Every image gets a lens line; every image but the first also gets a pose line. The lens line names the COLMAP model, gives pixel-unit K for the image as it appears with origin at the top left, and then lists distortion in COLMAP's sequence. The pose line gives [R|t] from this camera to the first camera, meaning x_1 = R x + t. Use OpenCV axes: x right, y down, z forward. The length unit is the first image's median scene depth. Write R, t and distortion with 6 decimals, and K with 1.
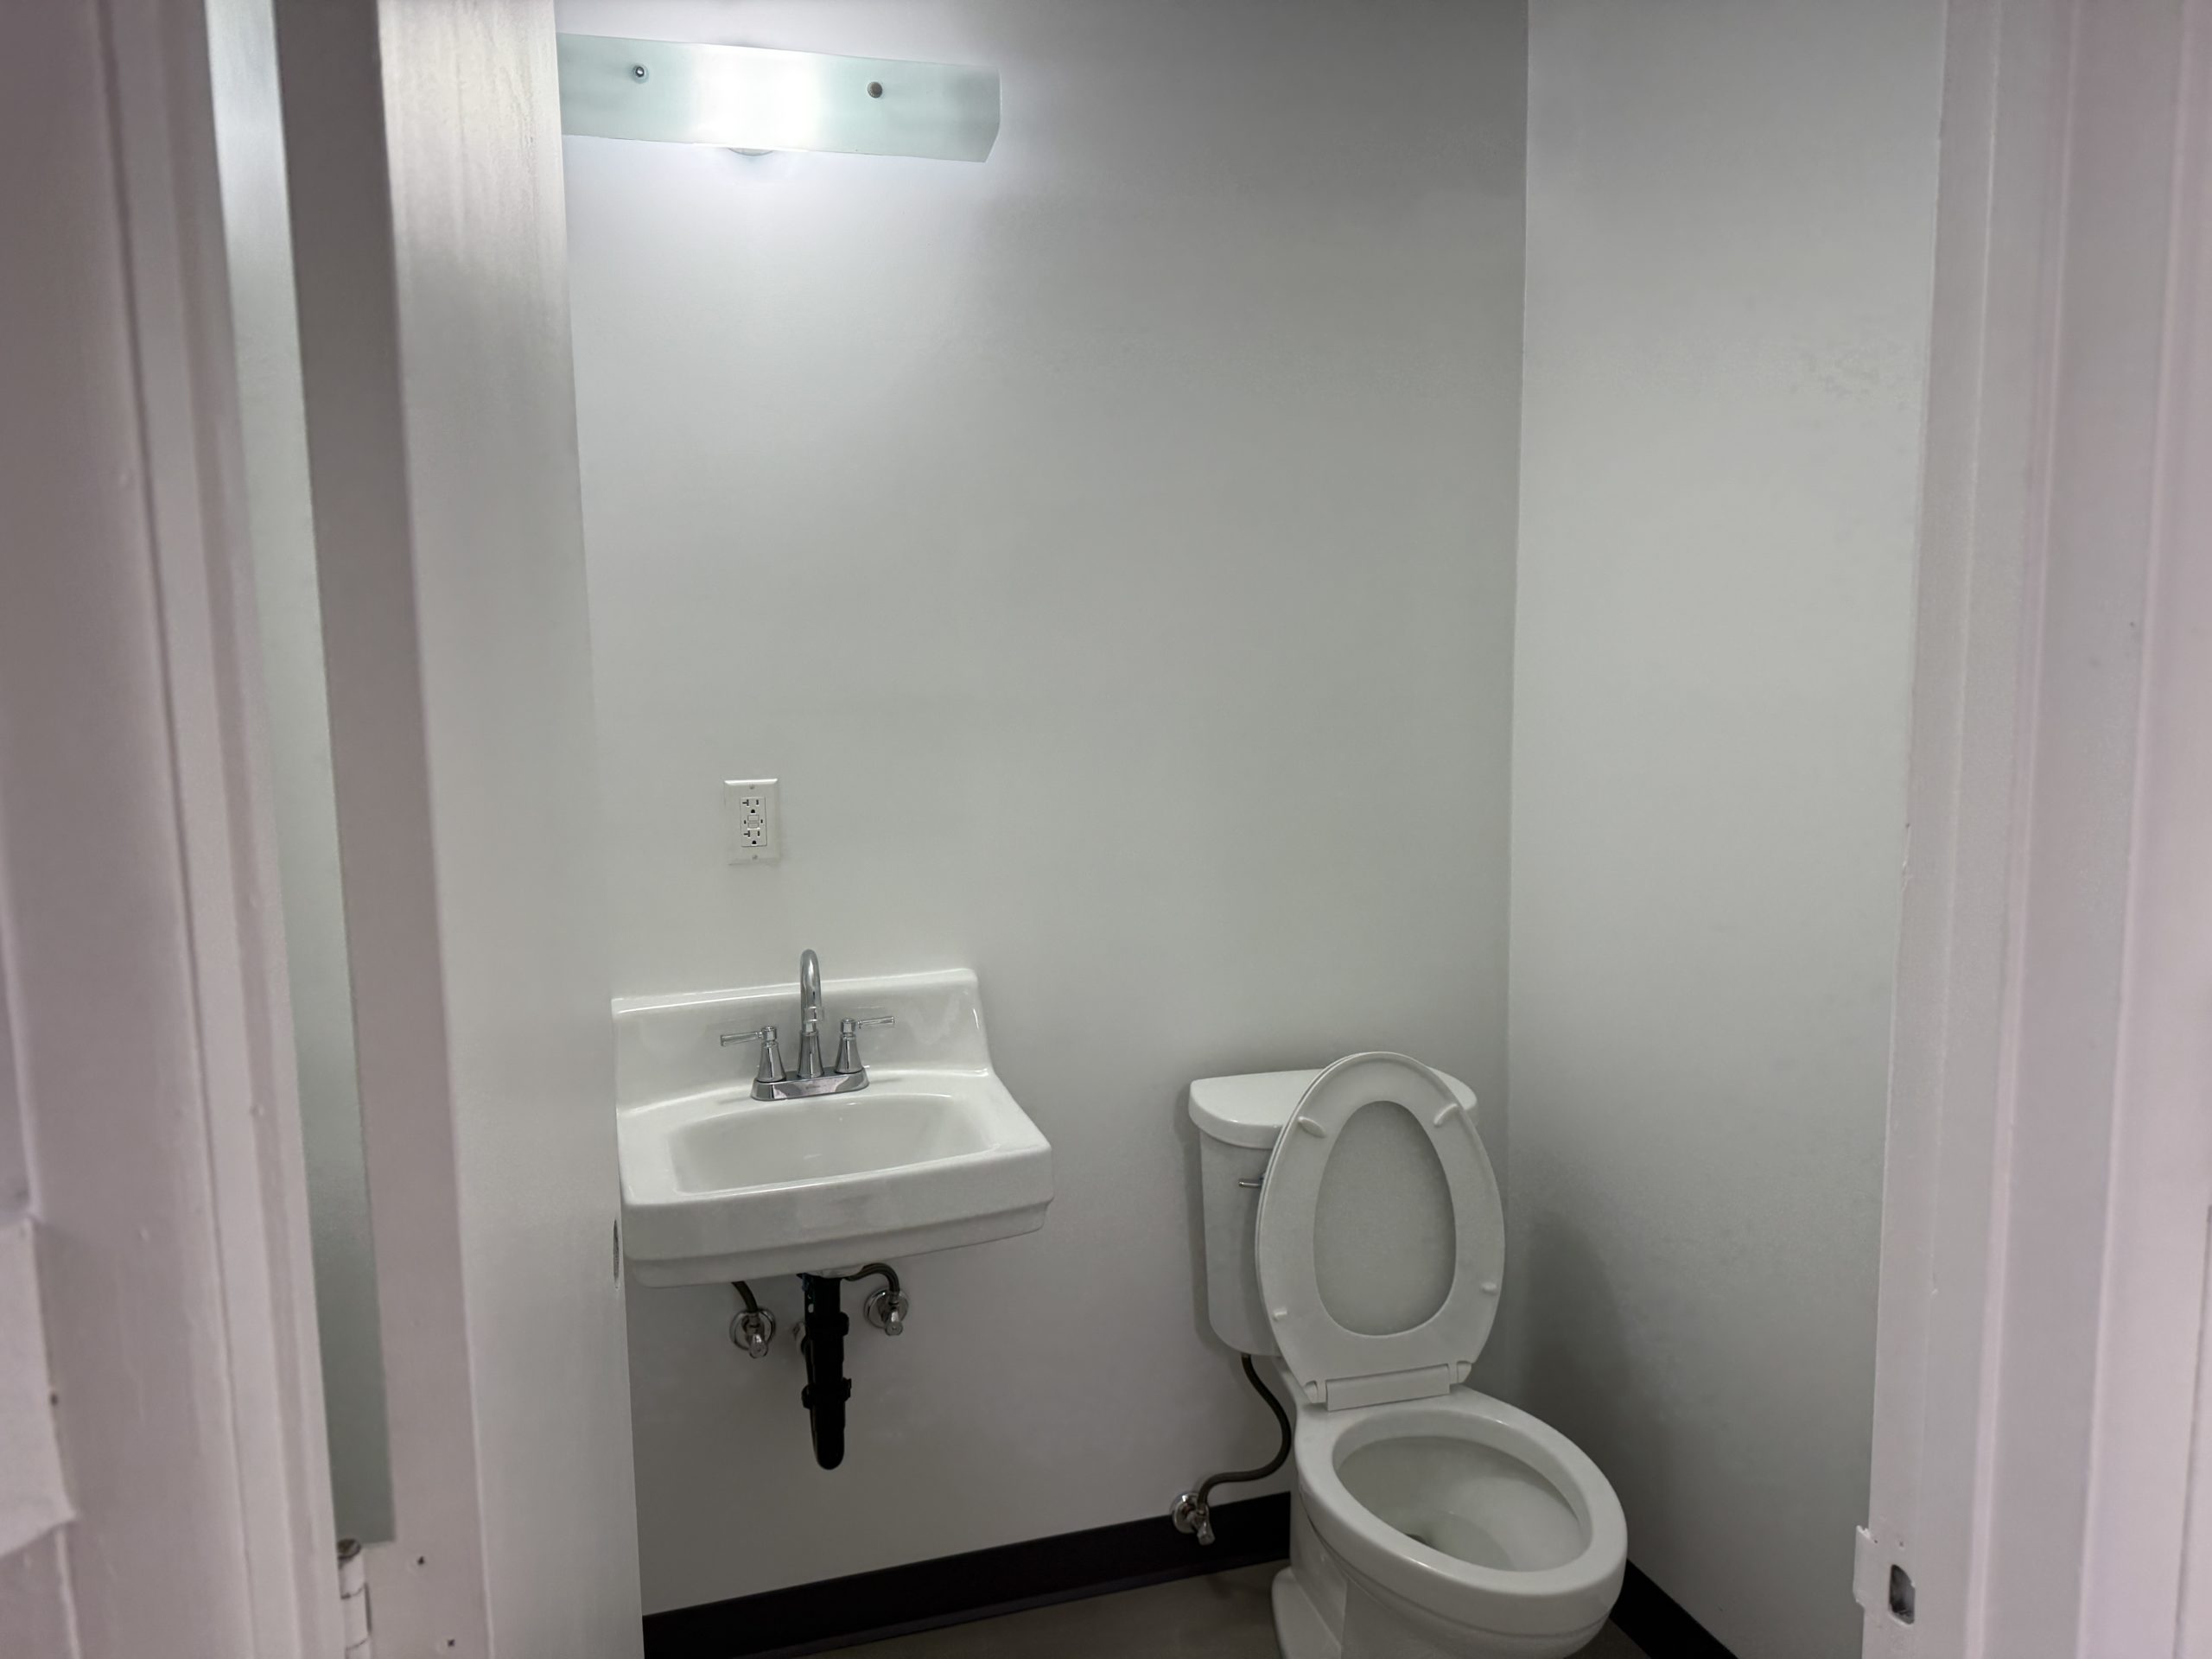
lens RADIAL K [[1573.5, 0, 1117.7], [0, 1573.5, 830.1], [0, 0, 1]] dist [0.056450, -0.042753]
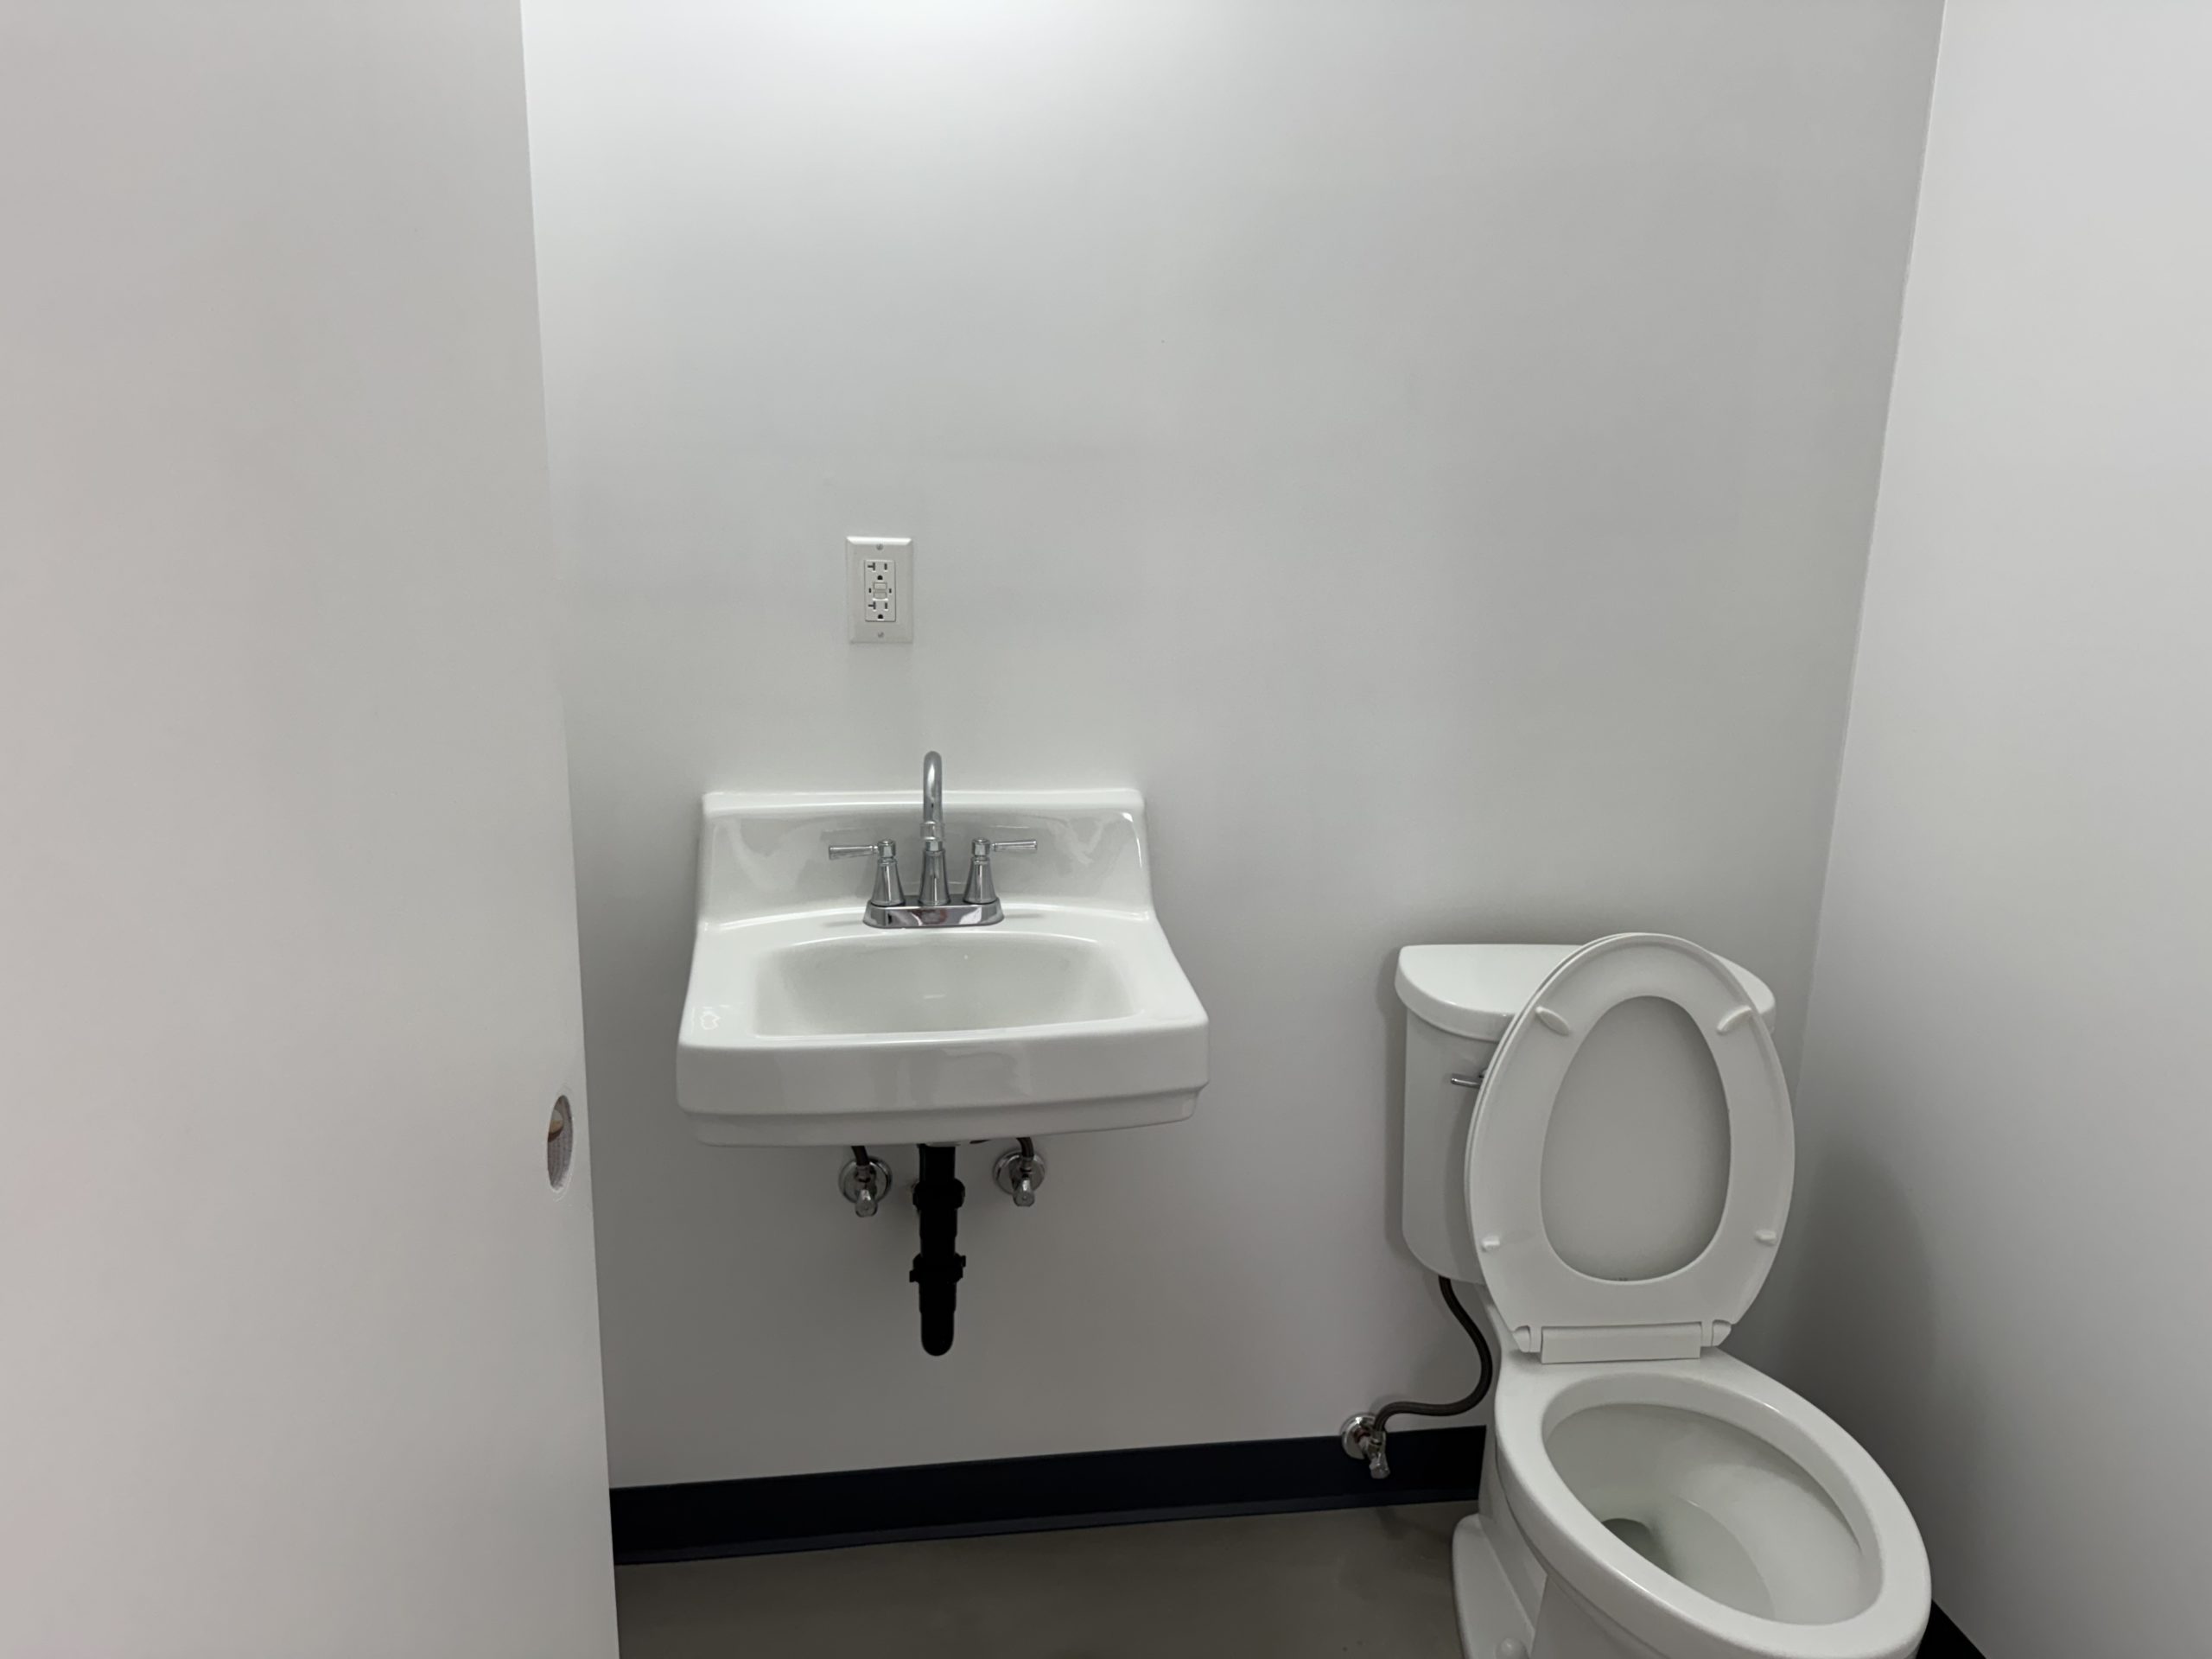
lens RADIAL K [[1474.5, 0, 1106.0], [0, 1474.5, 829.5], [0, 0, 1]] dist [0.127021, -0.261784]
pose [[0.981803, 0.079073, -0.172656, 0.025088], [-0.057737, 0.990440, 0.125282, 0.013689], [0.180912, -0.113034, 0.976982, 0.246503]]
